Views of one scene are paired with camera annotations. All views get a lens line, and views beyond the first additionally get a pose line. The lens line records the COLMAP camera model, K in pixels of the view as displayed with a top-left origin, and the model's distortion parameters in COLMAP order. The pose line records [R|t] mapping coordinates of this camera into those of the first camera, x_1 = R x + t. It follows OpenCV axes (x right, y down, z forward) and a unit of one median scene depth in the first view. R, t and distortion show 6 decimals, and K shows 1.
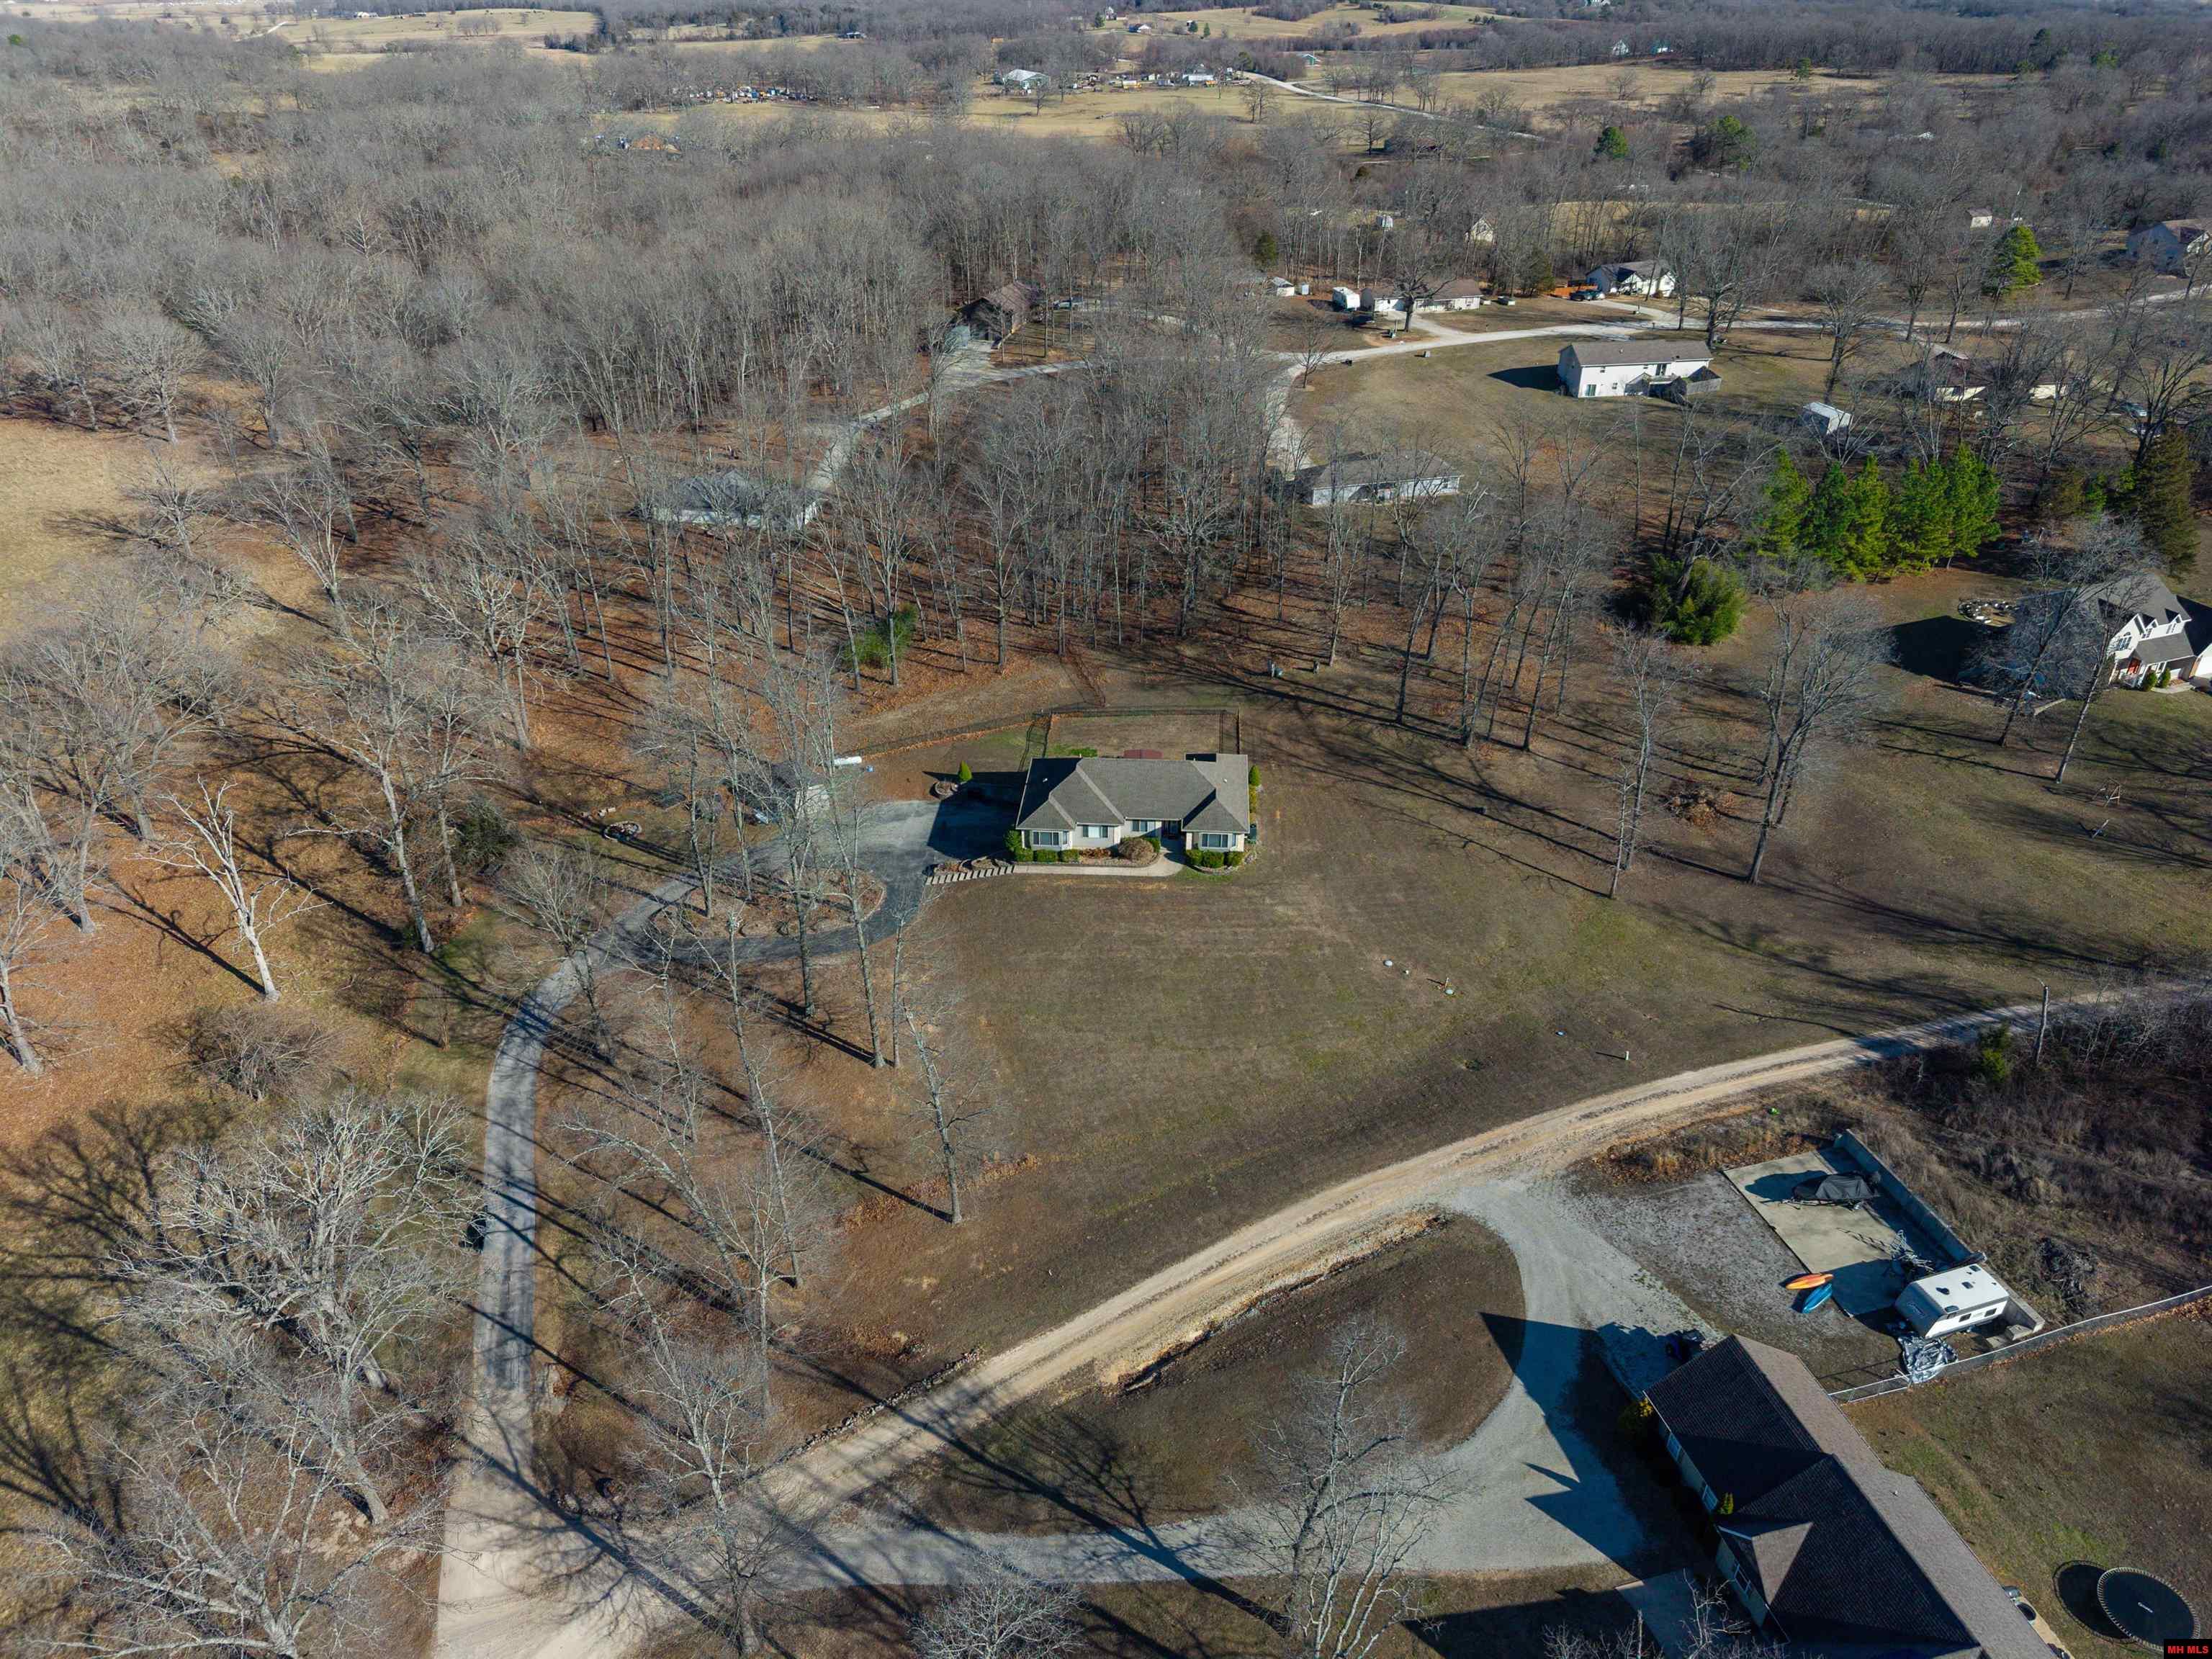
lens RADIAL K [[1503.9, 0, 1106.0], [0, 1503.9, 829.5], [0, 0, 1]] dist [0.089771, -0.106913]
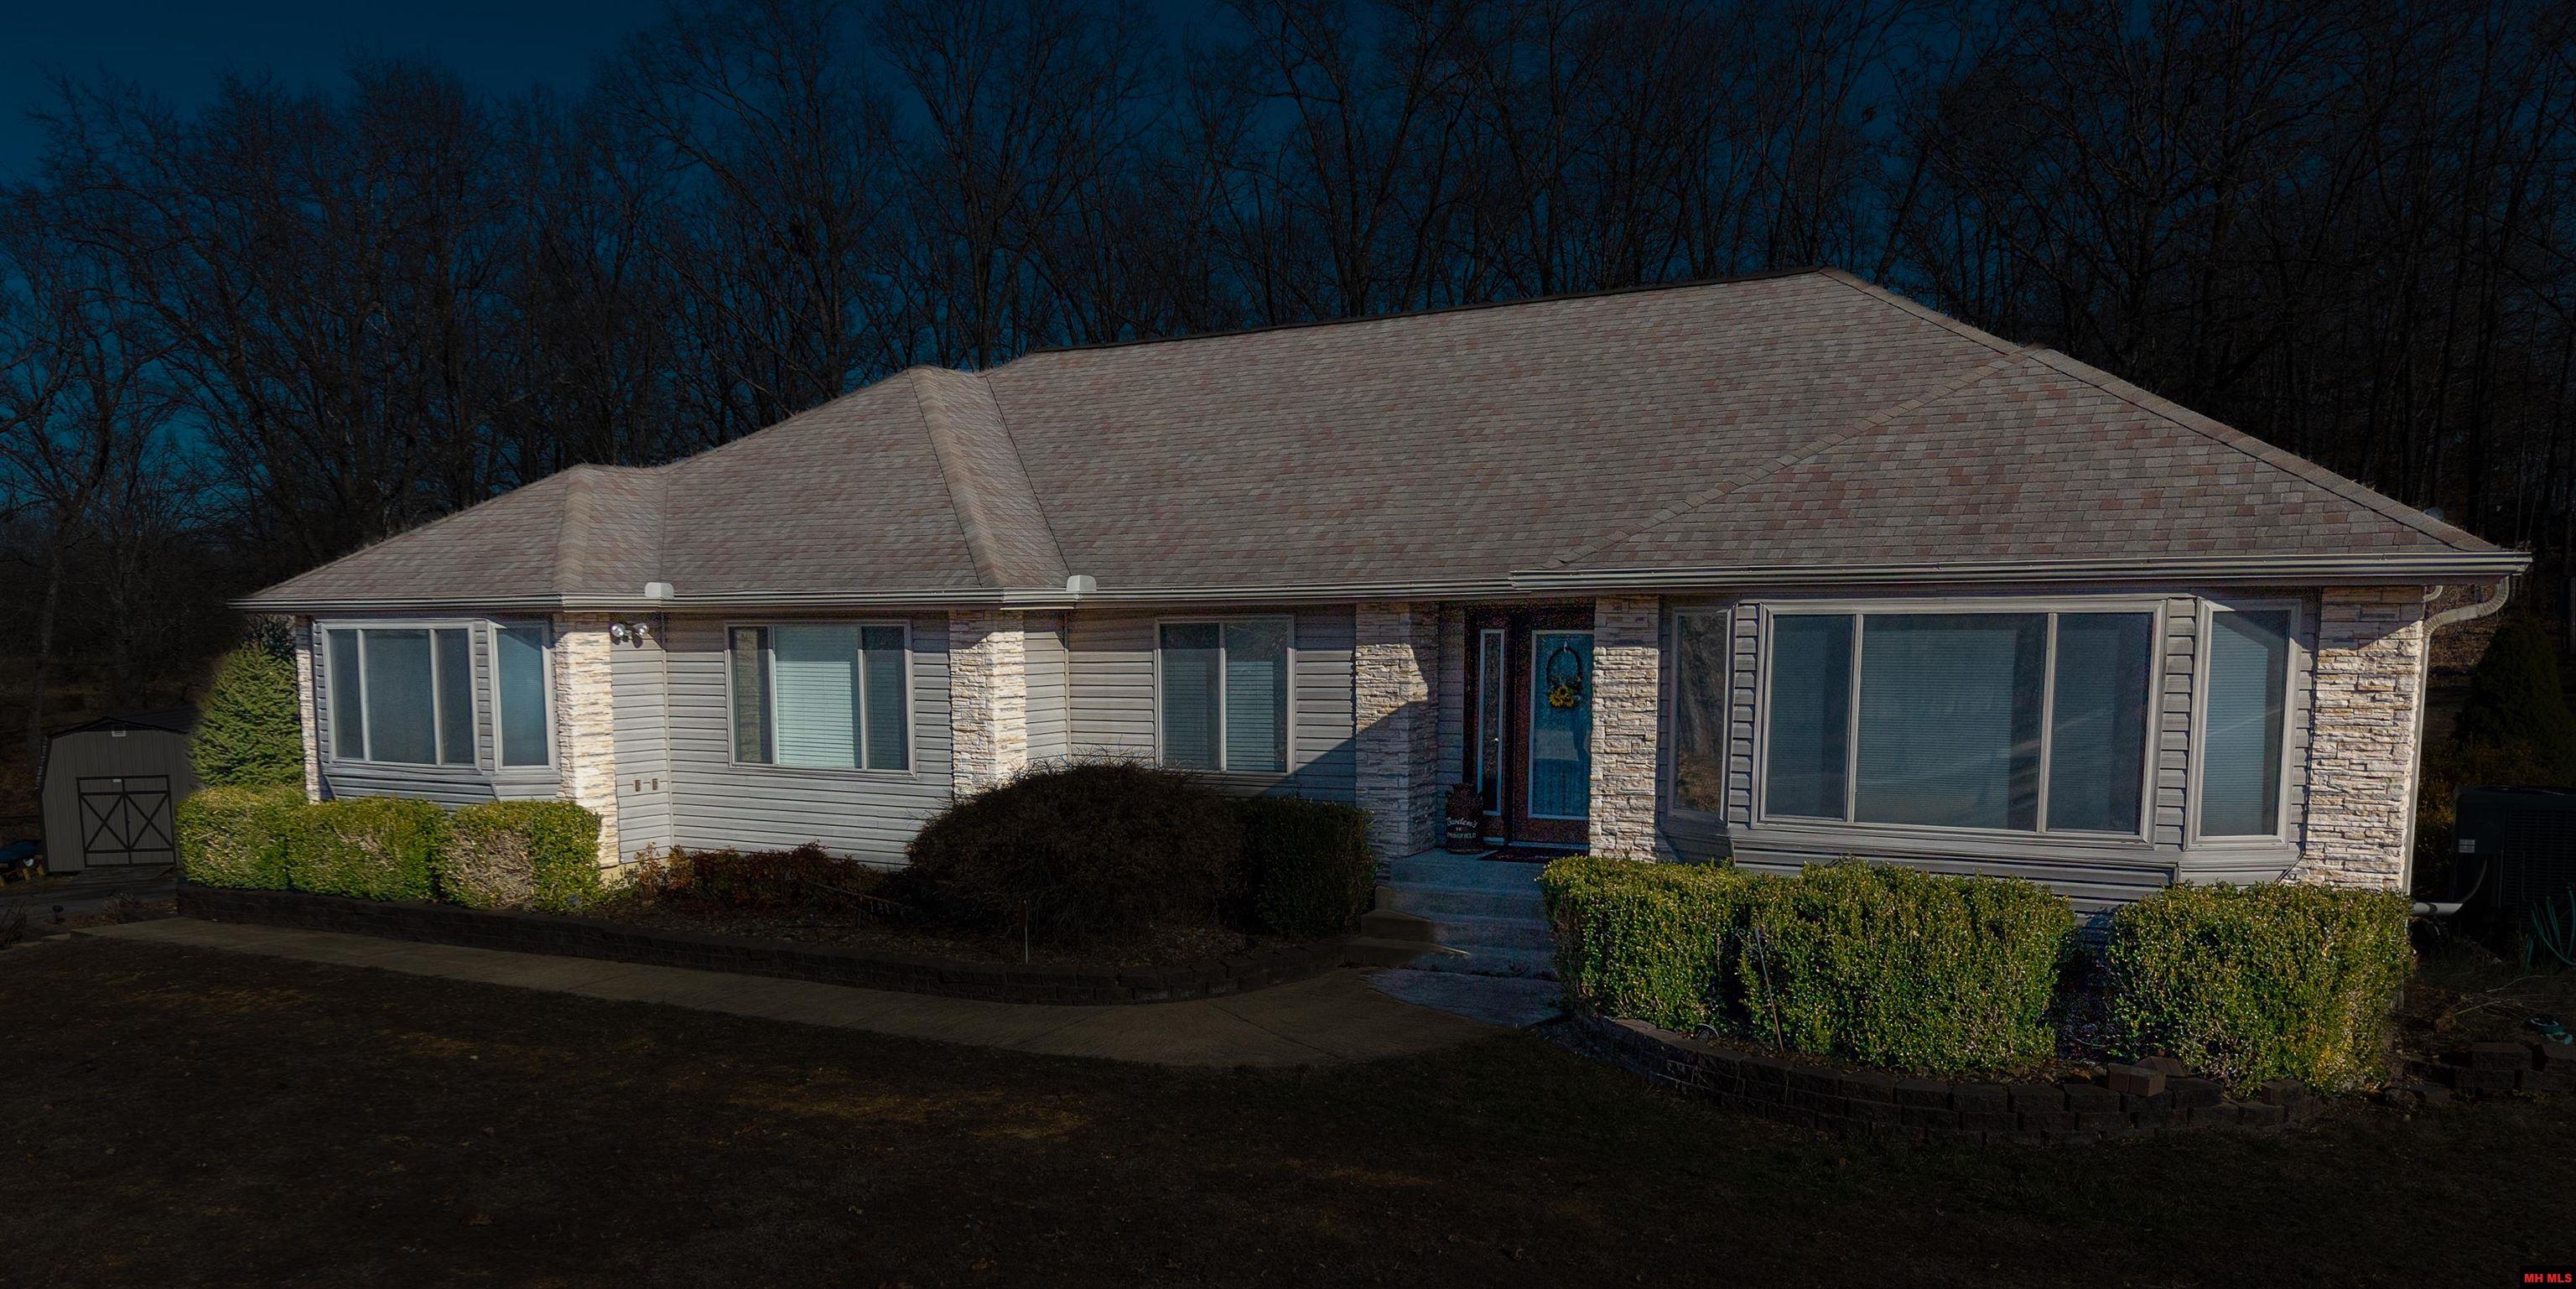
lens RADIAL K [[1910.5, 0, 1169.3], [0, 1910.5, 889.5], [0, 0, 1]] dist [0.008810, 0.003245]
pose [[0.884392, 0.058884, -0.463015, 0.081658], [-0.233161, 0.915101, -0.328977, 0.054156], [0.404334, 0.398902, 0.823038, 0.904576]]
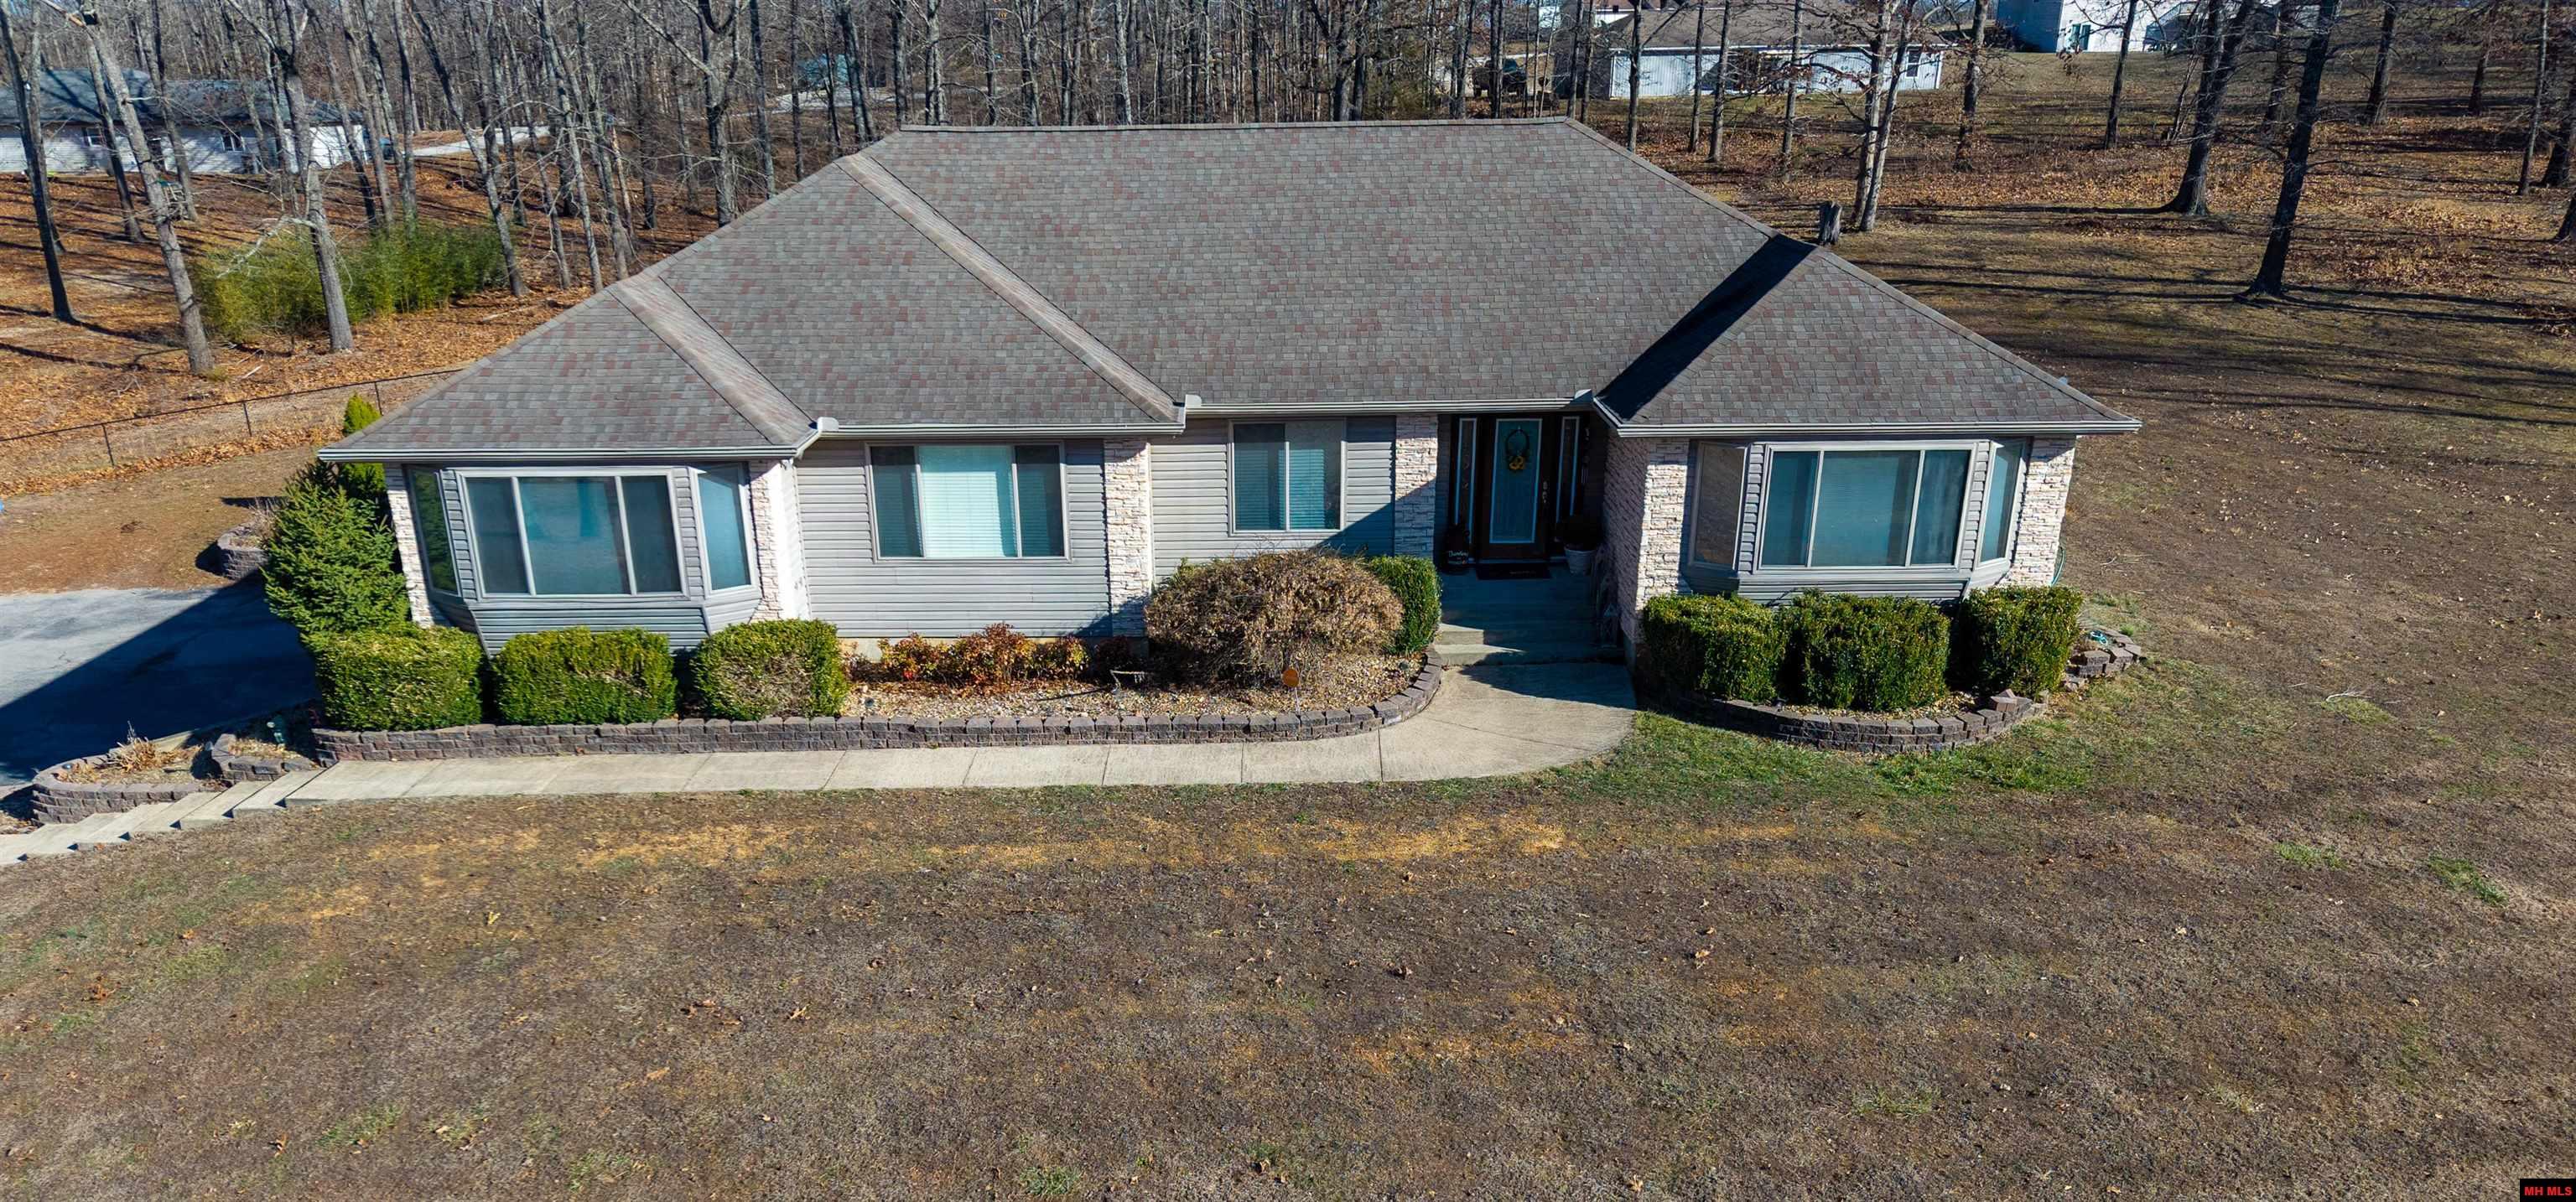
lens RADIAL K [[1784.4, 0, 1255.6], [0, 1784.4, 817.4], [0, 0, 1]] dist [0.008093, 0.002348]
pose [[0.997093, -0.036468, 0.066896, 0.007141], [0.045466, 0.989340, -0.138343, 0.053325], [-0.061137, 0.140983, 0.988123, 0.845442]]
